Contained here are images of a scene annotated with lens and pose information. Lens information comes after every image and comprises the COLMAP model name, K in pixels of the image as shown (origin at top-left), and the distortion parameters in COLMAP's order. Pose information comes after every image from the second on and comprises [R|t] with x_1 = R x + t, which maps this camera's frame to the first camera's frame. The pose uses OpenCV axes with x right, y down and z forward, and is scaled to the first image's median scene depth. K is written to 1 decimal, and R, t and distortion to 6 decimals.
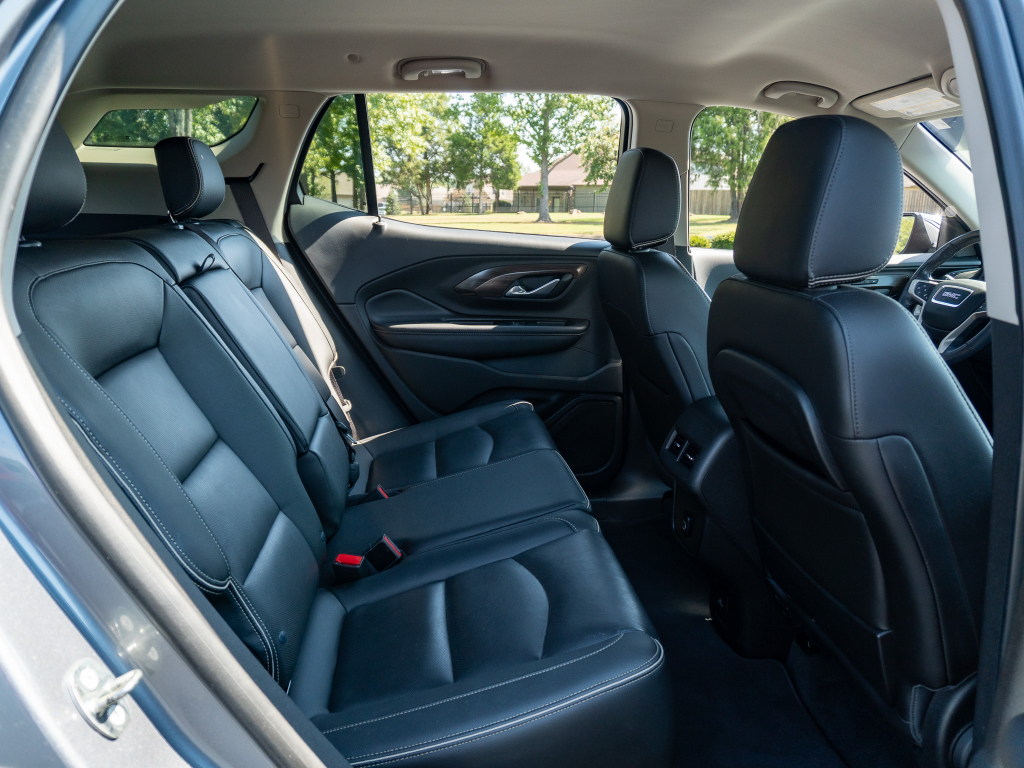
lens RADIAL K [[761.9, 0, 512.0], [0, 761.9, 384.0], [0, 0, 1]] dist [-0.025037, 0.002600]
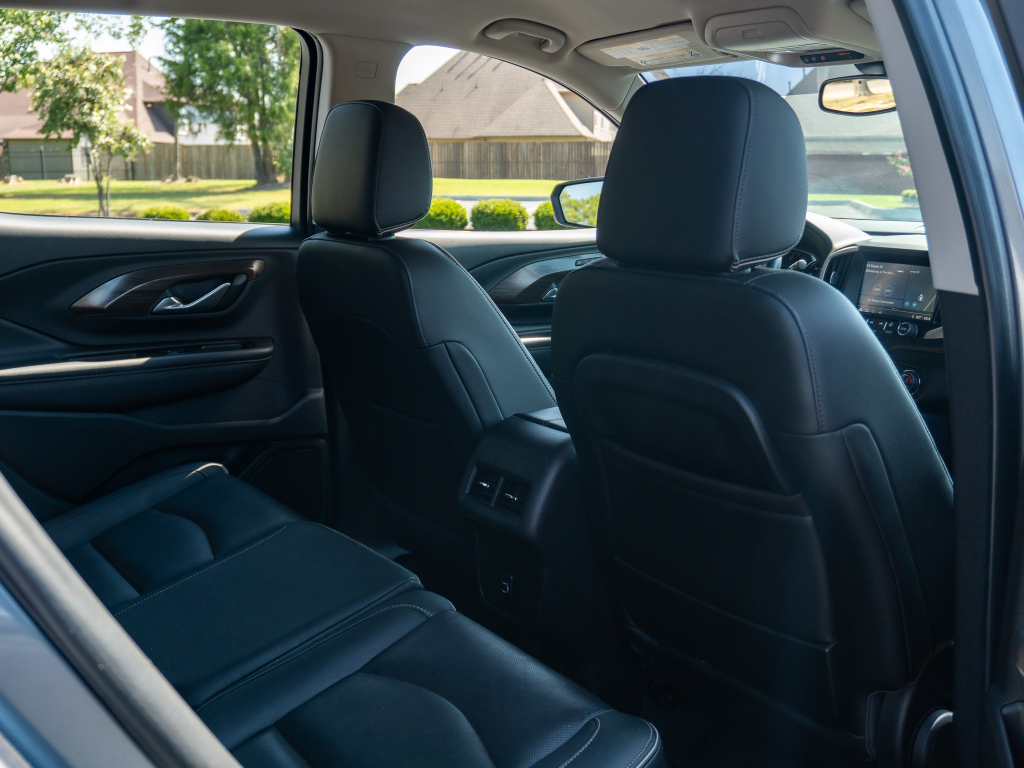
lens RADIAL K [[1081.7, 0, 512.0], [0, 1081.7, 384.0], [0, 0, 1]] dist [-0.003289, -0.012096]
pose [[0.870454, -0.110374, 0.479716, -0.200255], [0.125517, 0.992091, 0.000509, -0.013859], [-0.475979, 0.059769, 0.877424, 0.012944]]
